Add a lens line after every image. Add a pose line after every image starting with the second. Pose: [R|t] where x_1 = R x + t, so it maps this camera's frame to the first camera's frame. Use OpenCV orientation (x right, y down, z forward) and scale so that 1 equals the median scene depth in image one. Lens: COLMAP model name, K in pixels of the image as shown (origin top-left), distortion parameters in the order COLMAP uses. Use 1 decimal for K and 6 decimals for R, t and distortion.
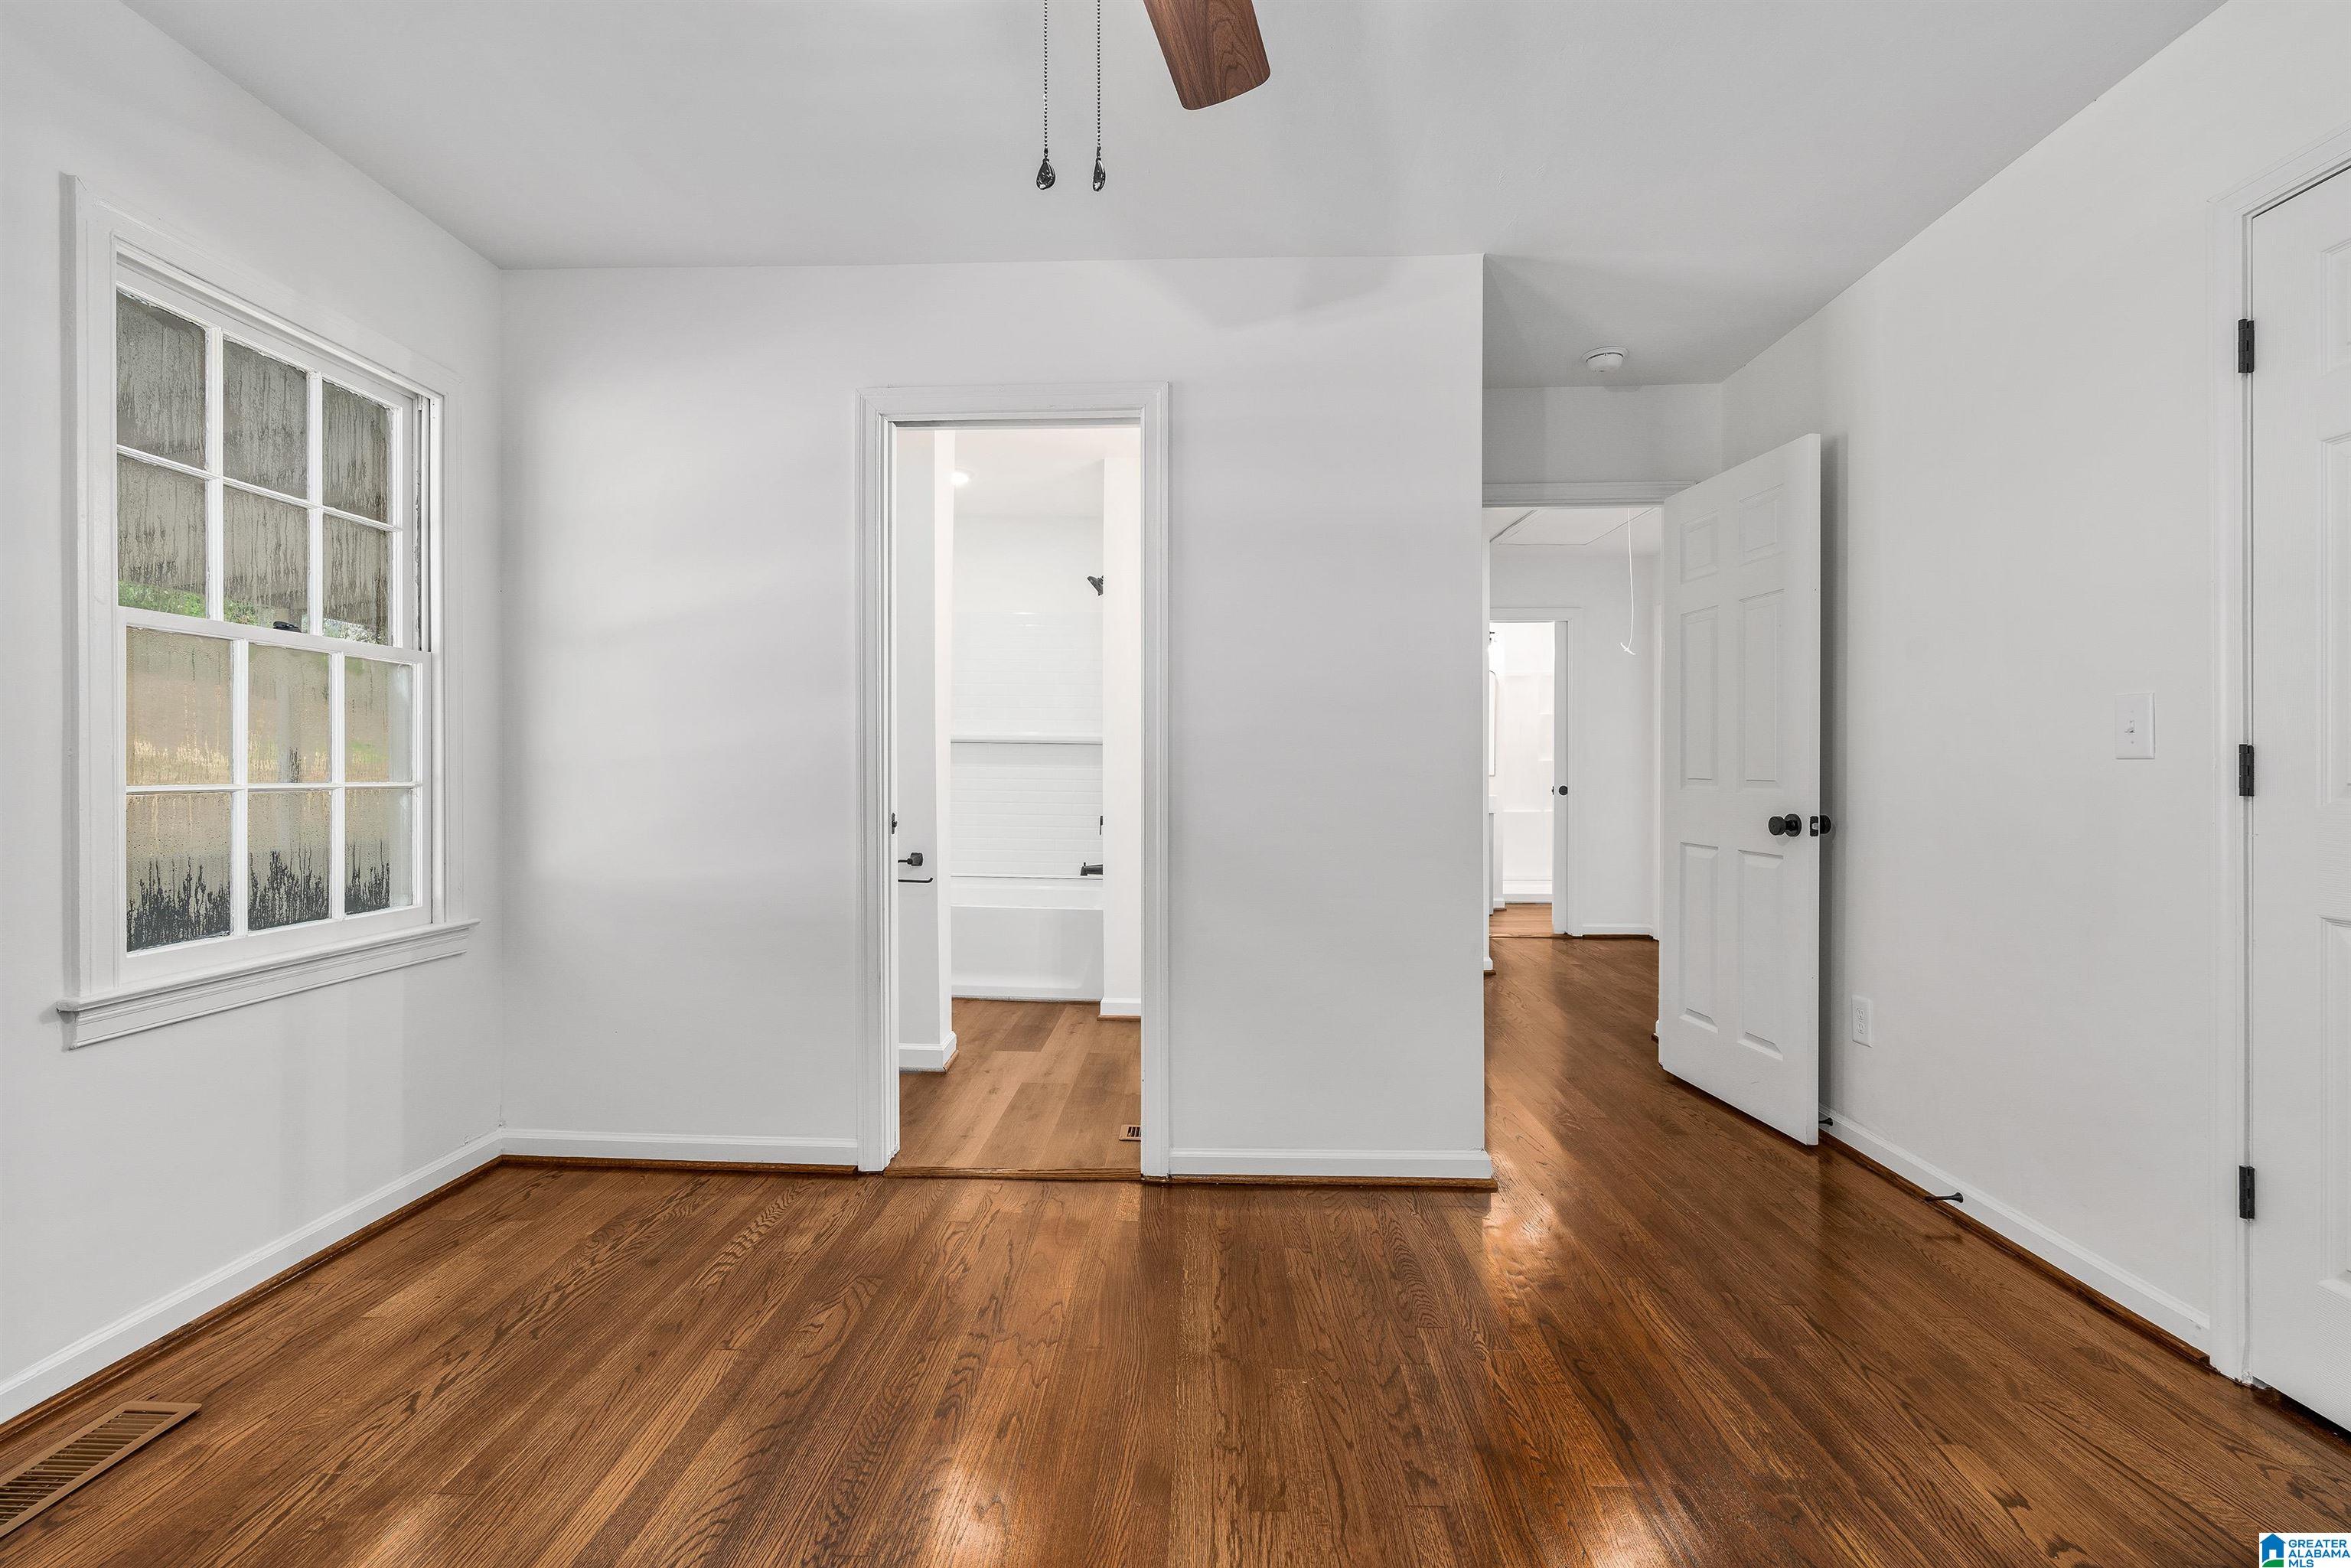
lens RADIAL K [[1059.2, 0, 1162.9], [0, 1059.2, 772.7], [0, 0, 1]] dist [-0.001390, -0.000415]
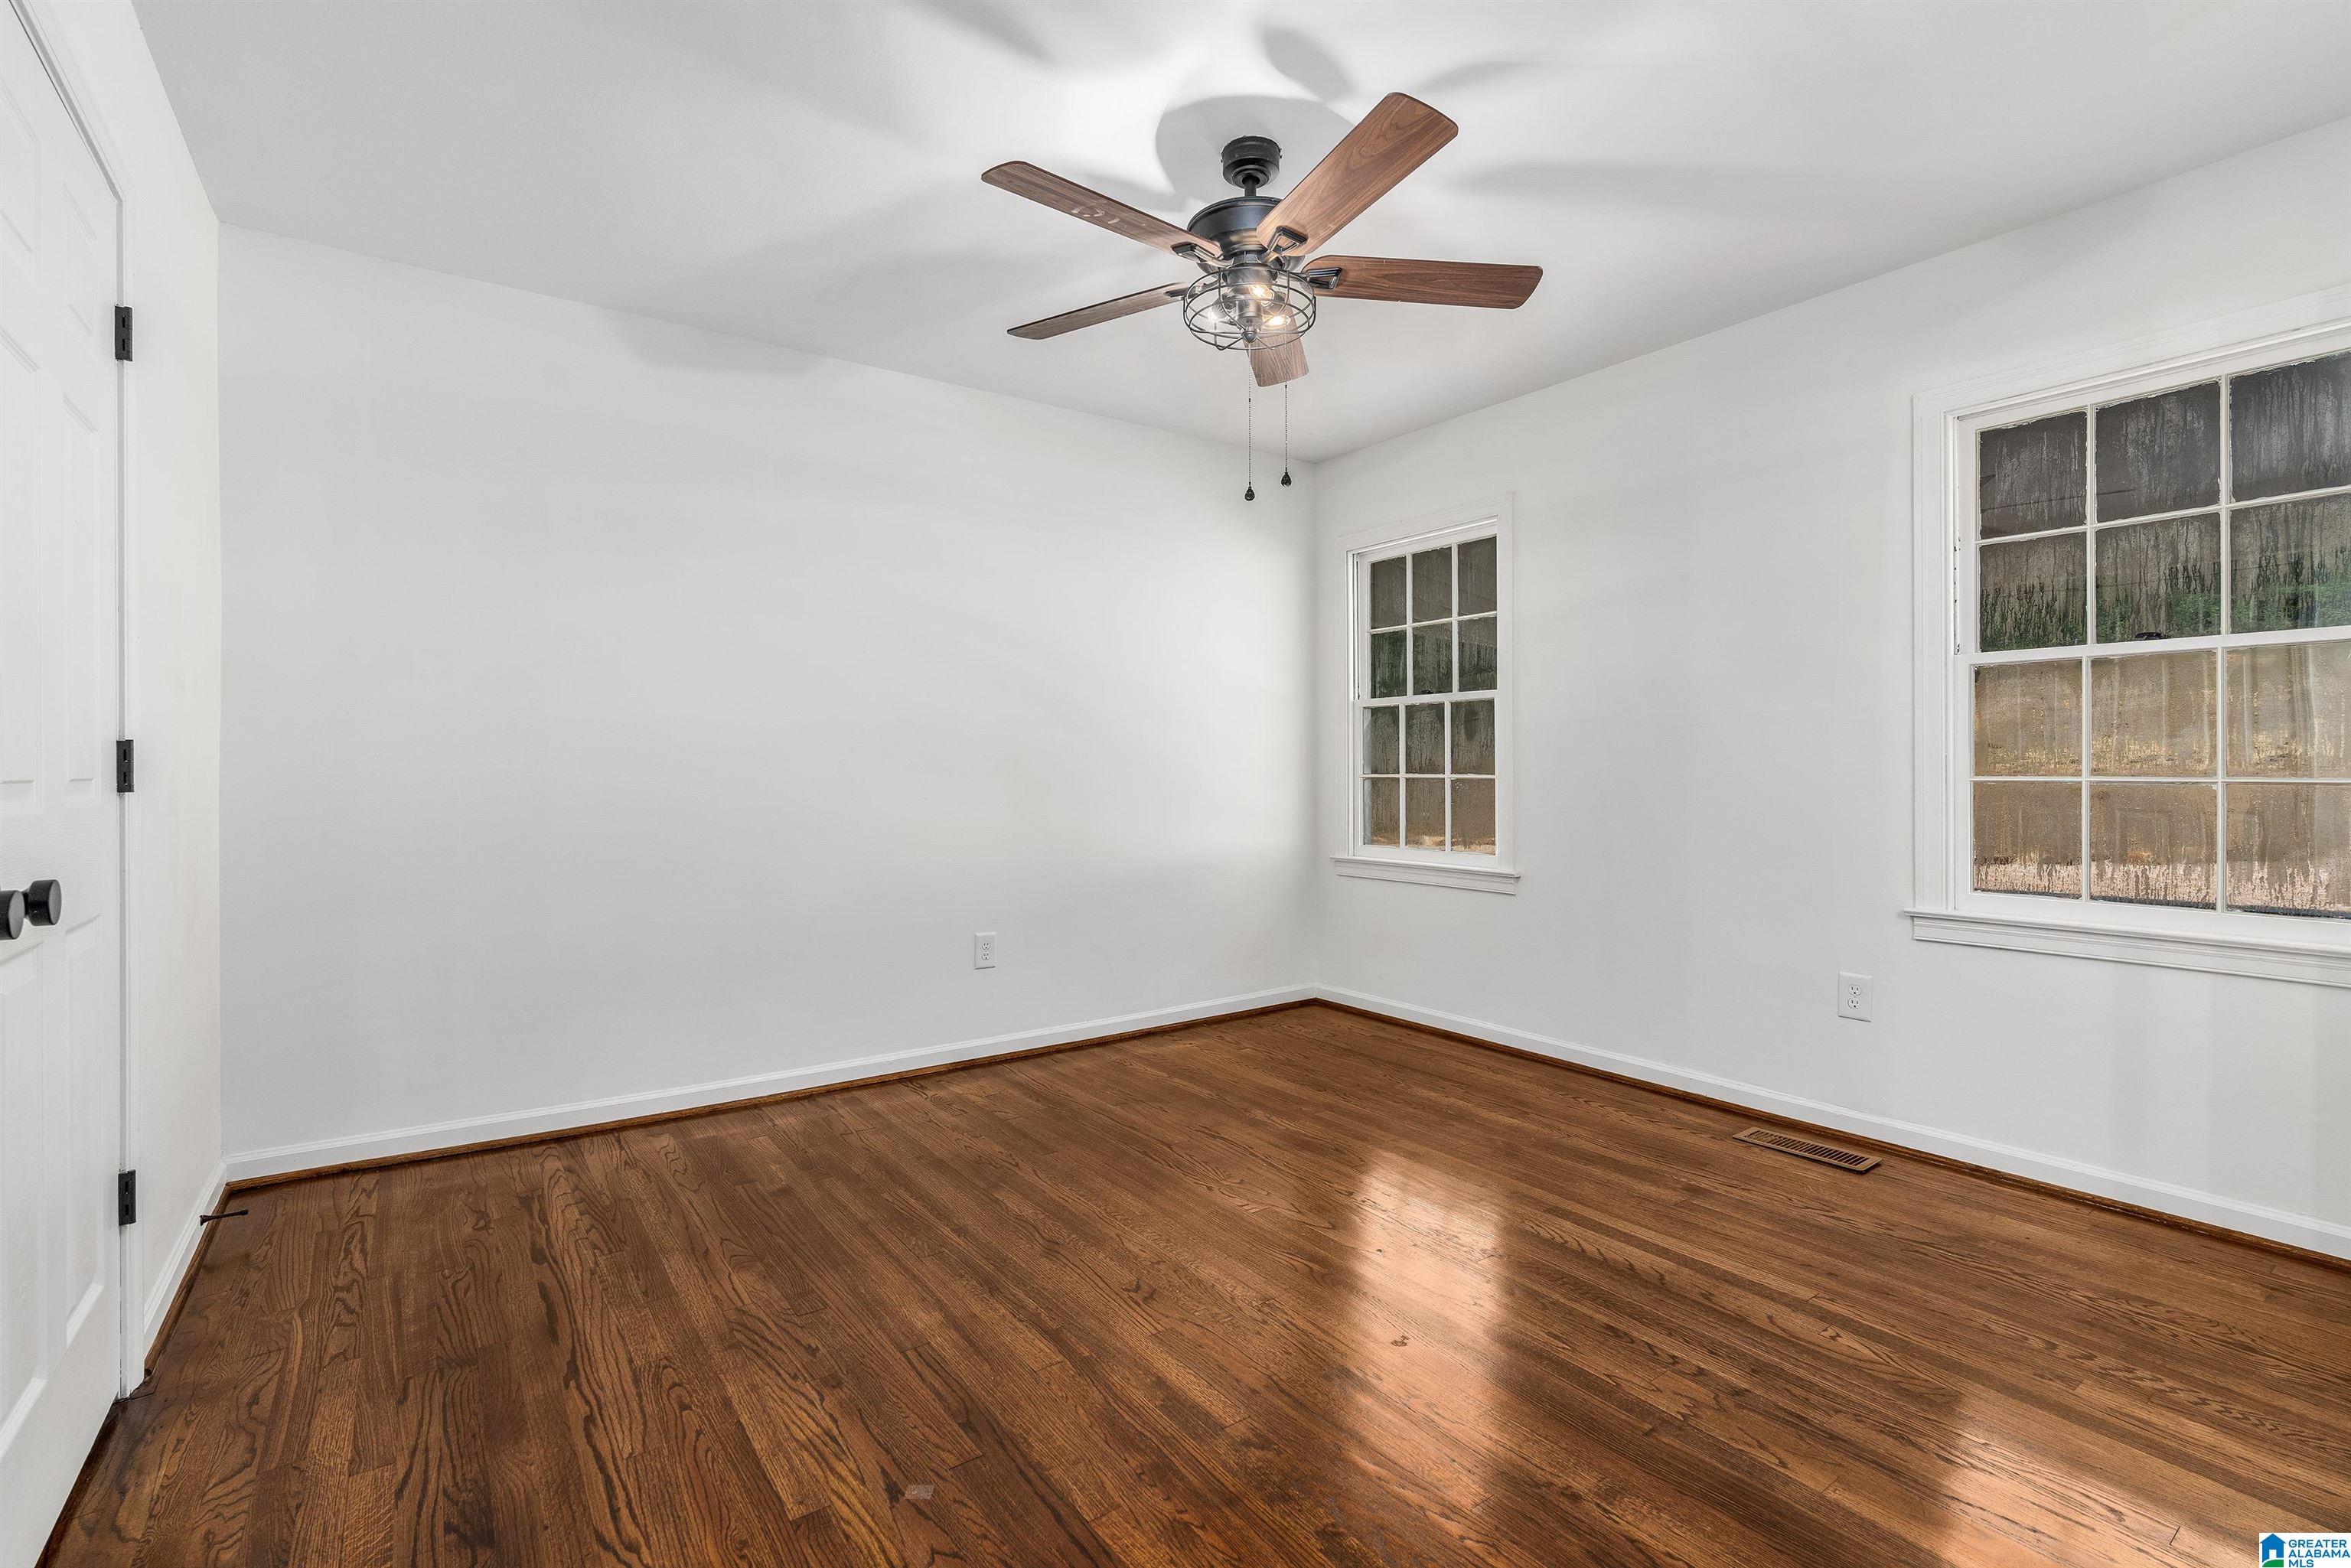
lens RADIAL K [[1059.2, 0, 1162.9], [0, 1059.2, 772.7], [0, 0, 1]] dist [-0.001390, -0.000415]
pose [[-0.790063, 0.000516, -0.613026, 0.773597], [-0.004628, 0.999966, 0.006807, 0.003296], [0.613009, 0.008215, -0.790033, 1.427154]]
